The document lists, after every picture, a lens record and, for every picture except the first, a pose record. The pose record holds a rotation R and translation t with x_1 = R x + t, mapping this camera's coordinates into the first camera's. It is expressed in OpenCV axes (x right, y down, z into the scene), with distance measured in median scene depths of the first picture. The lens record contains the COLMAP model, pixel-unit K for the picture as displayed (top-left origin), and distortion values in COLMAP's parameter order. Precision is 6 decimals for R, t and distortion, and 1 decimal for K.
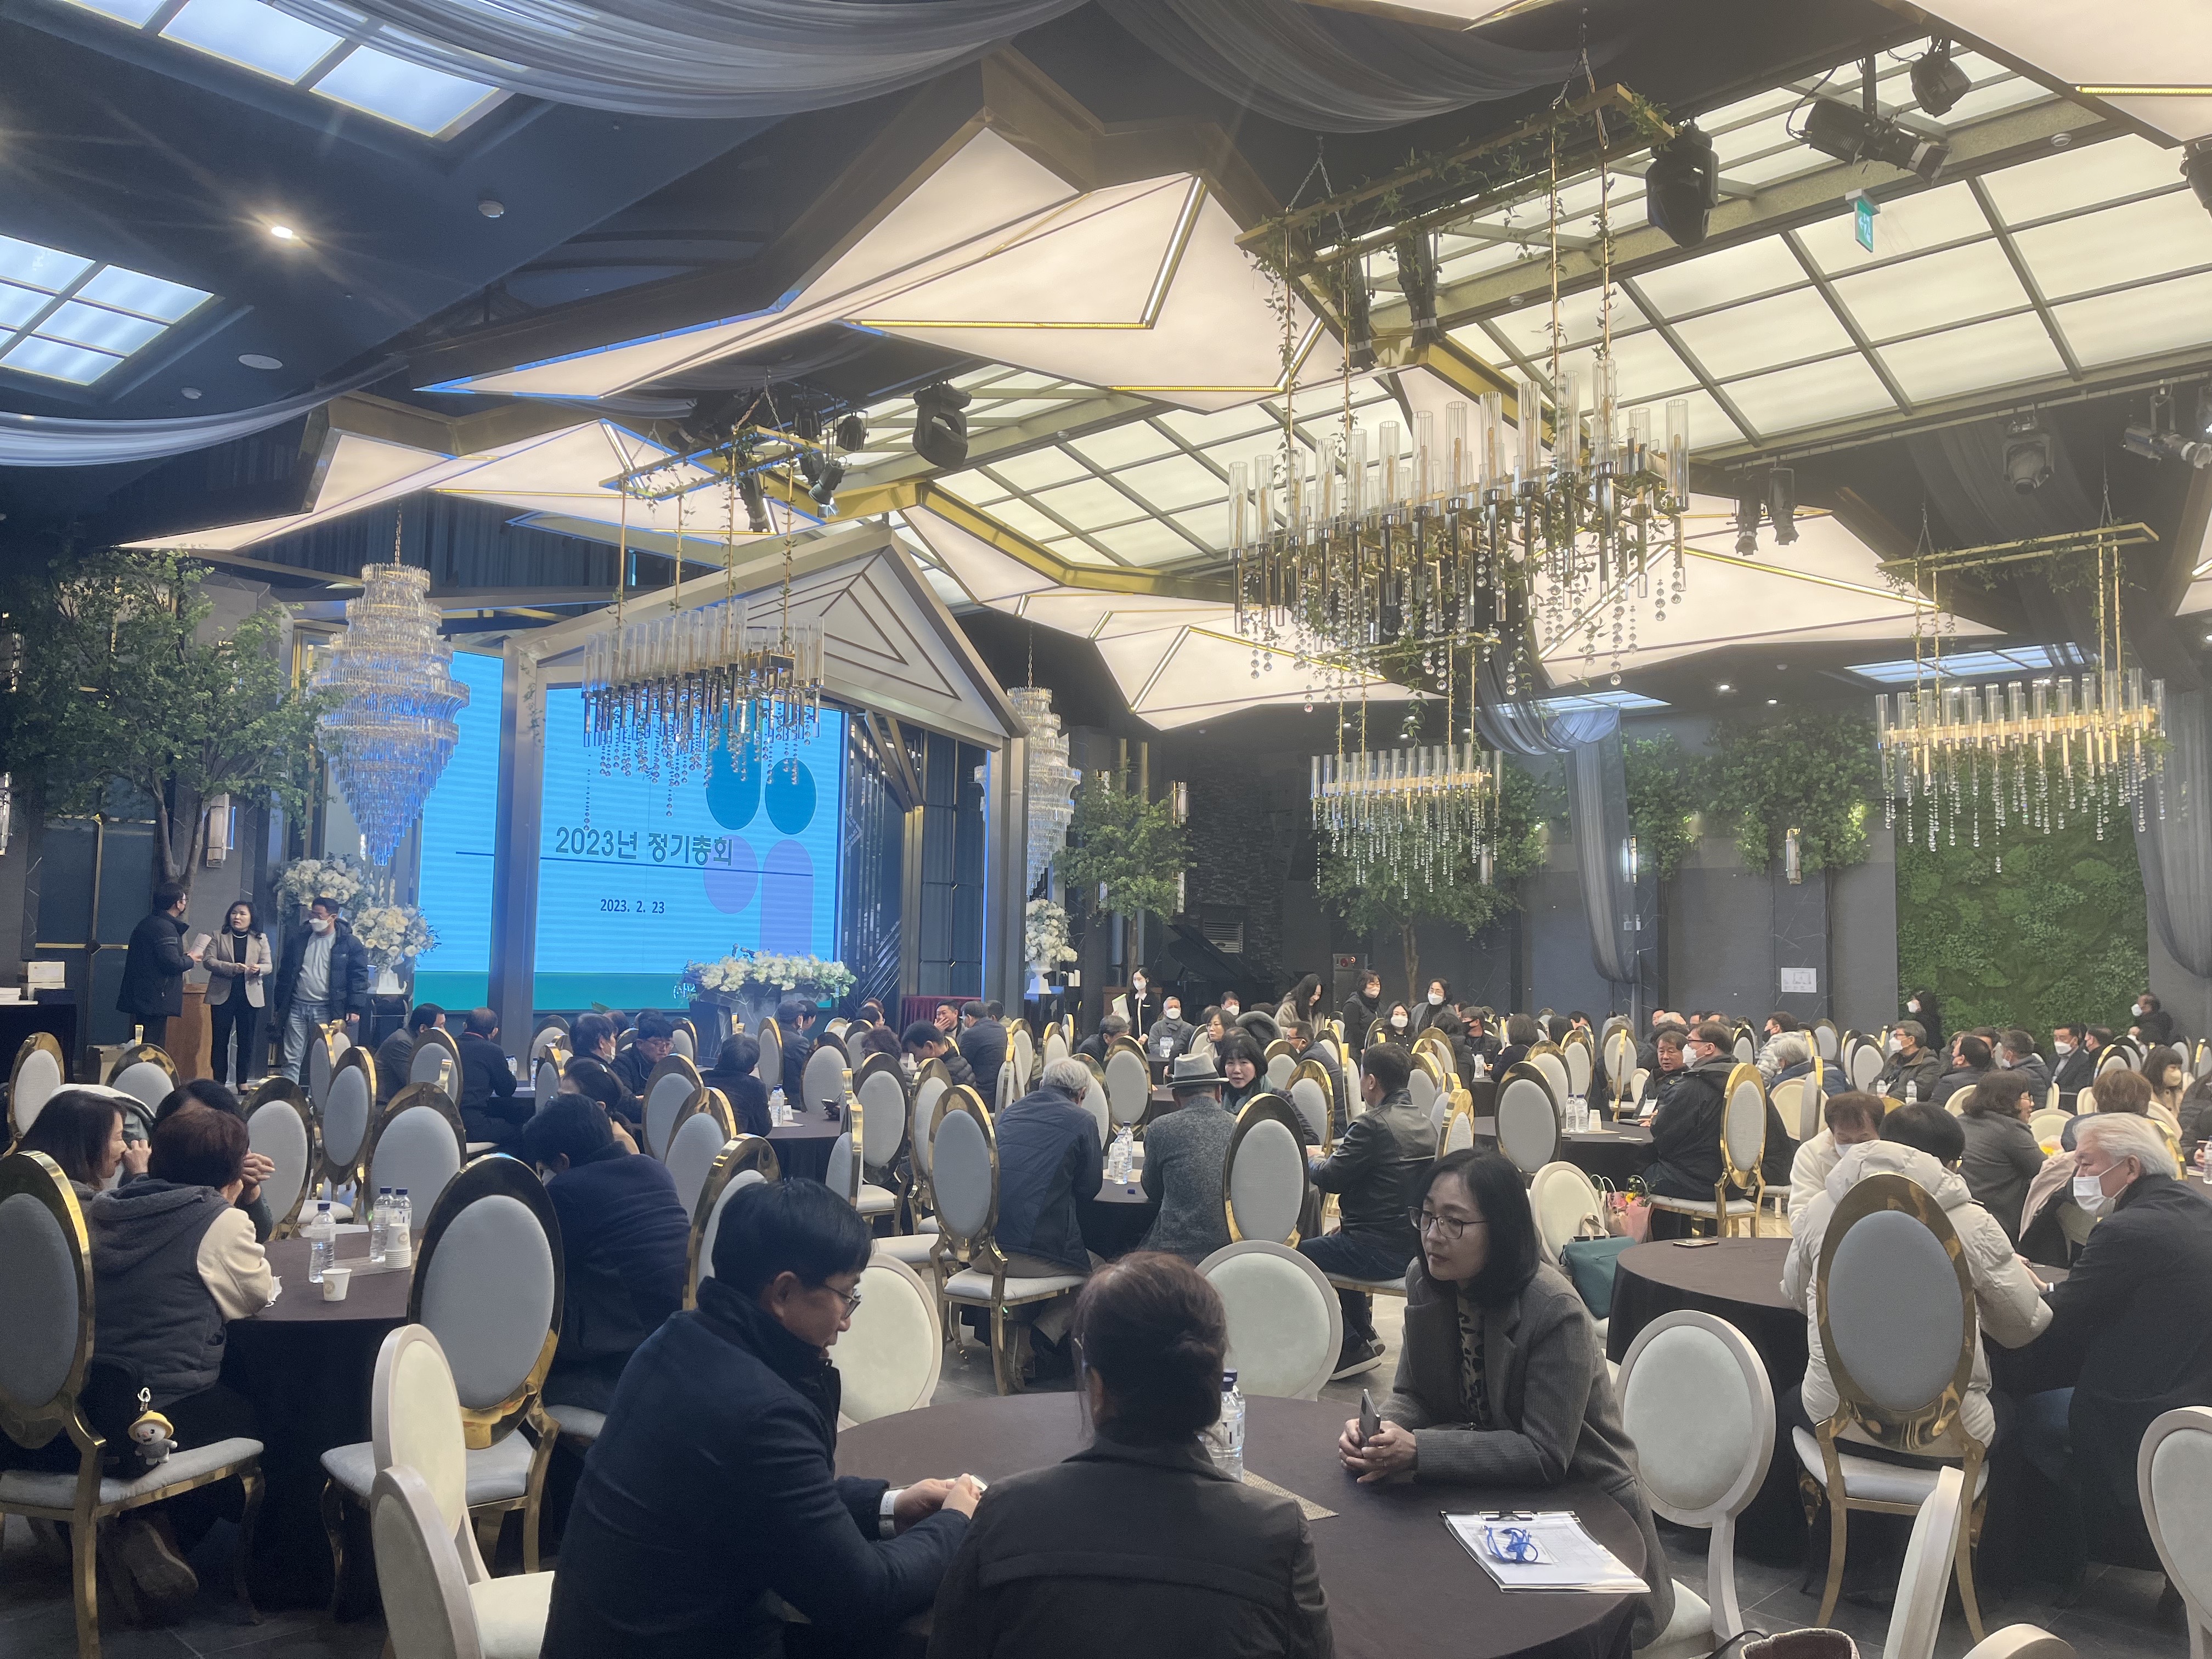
lens RADIAL K [[1678.4, 0, 1106.0], [0, 1678.4, 829.5], [0, 0, 1]] dist [-0.001013, 0.000185]
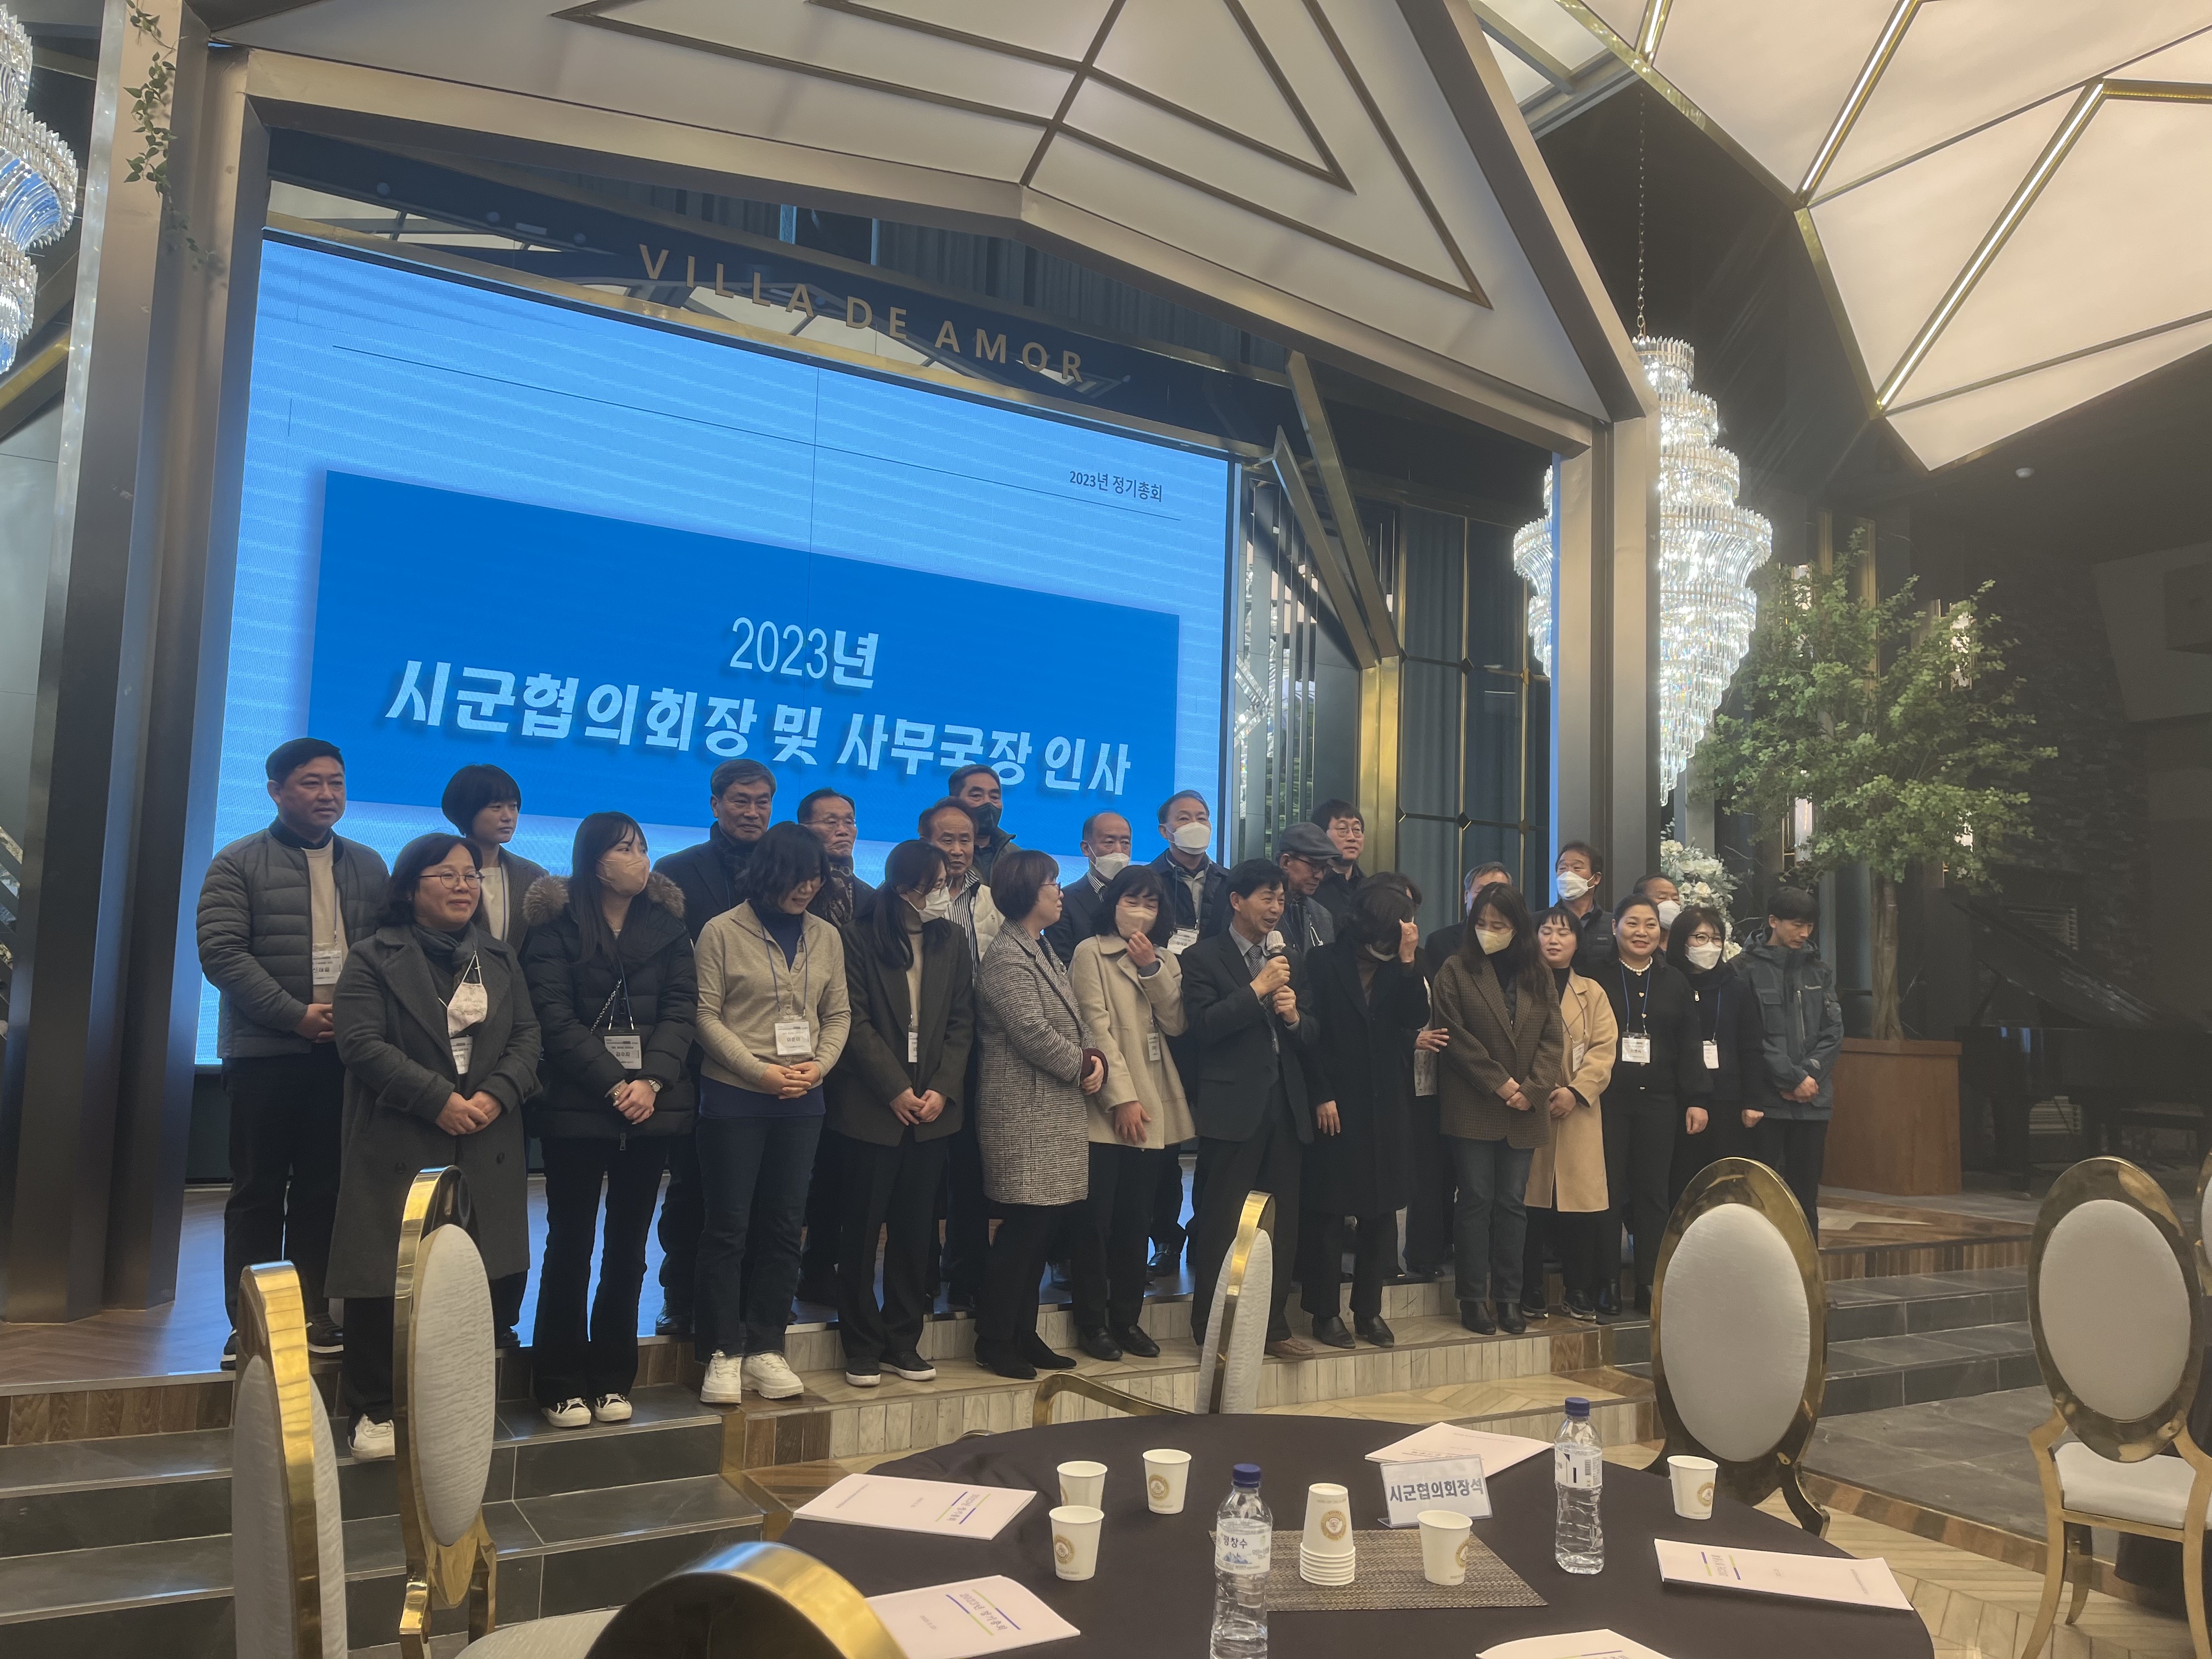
lens RADIAL K [[1678.4, 0, 1106.0], [0, 1678.4, 829.5], [0, 0, 1]] dist [-0.001013, 0.000185]
pose [[0.958928, -0.010658, -0.283449, -0.057244], [0.005761, 0.999819, -0.018106, 0.048252], [0.283591, 0.015729, 0.958816, 0.546738]]
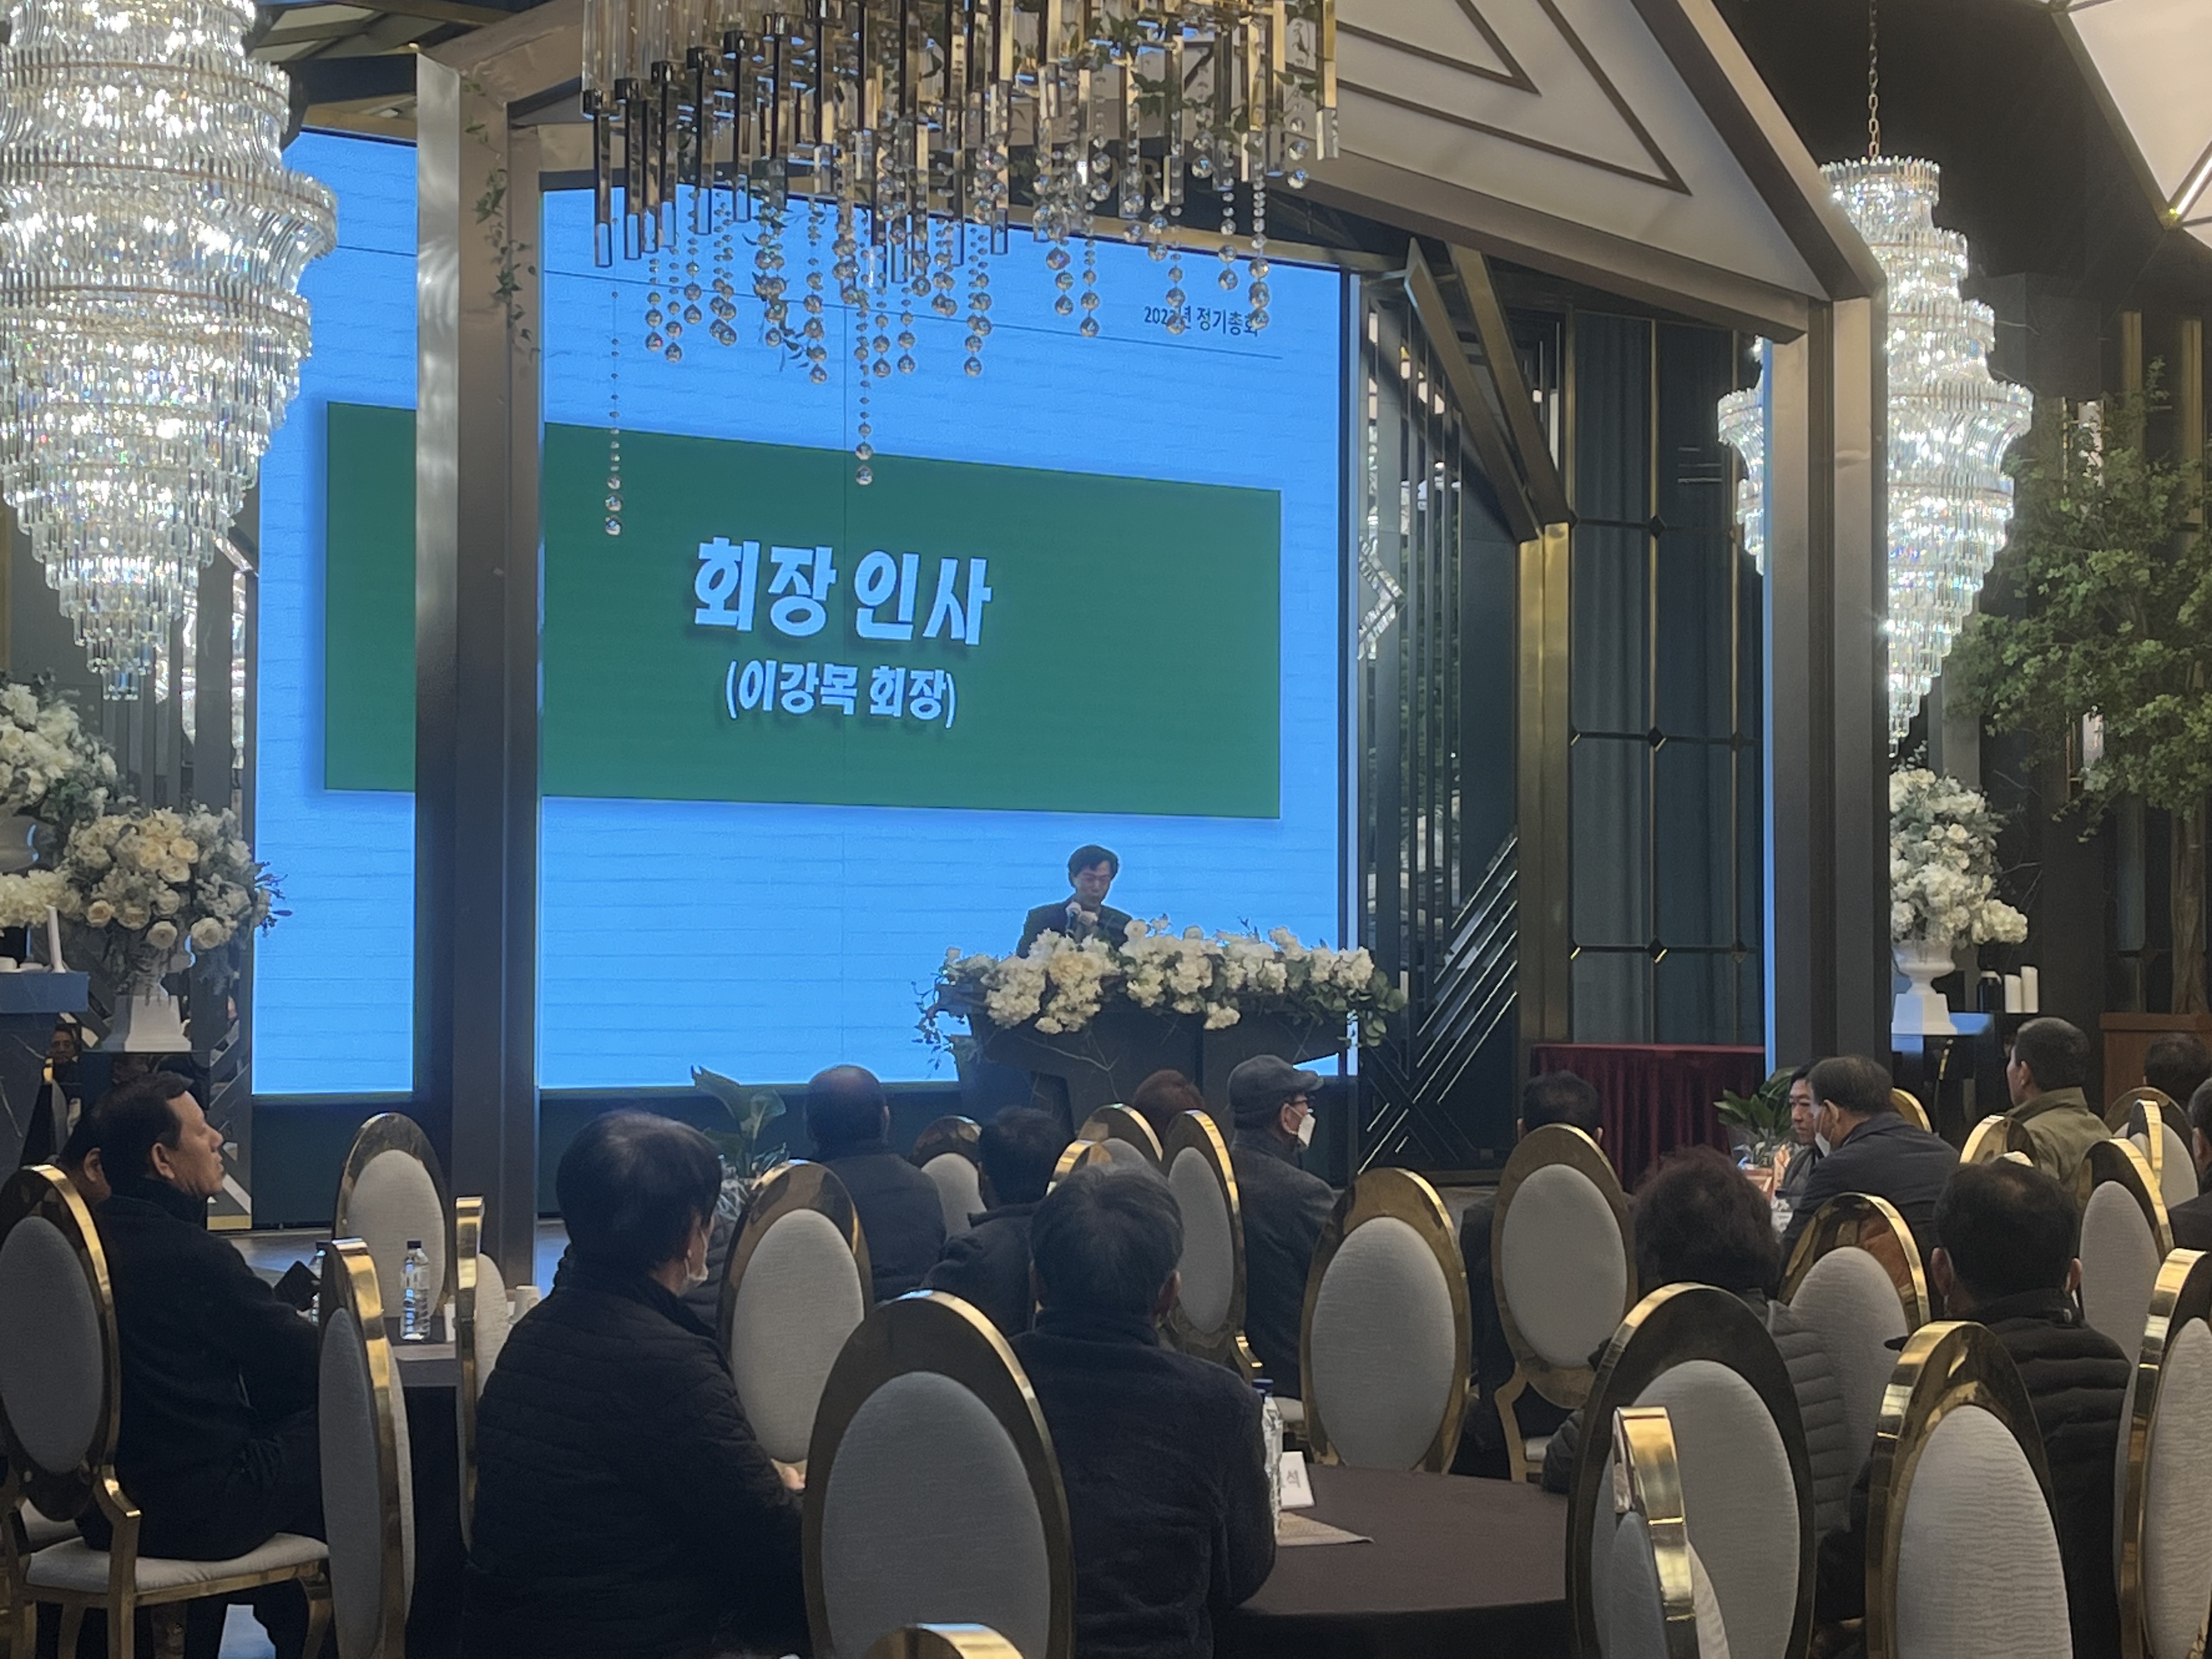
lens RADIAL K [[3839.6, 0, 1106.0], [0, 3839.6, 829.5], [0, 0, 1]] dist [0.384056, -2.485768]
pose [[0.978085, -0.019436, -0.207296, -0.037127], [0.028587, 0.998740, 0.041237, 0.016431], [0.206233, -0.046259, 0.977409, 0.169471]]
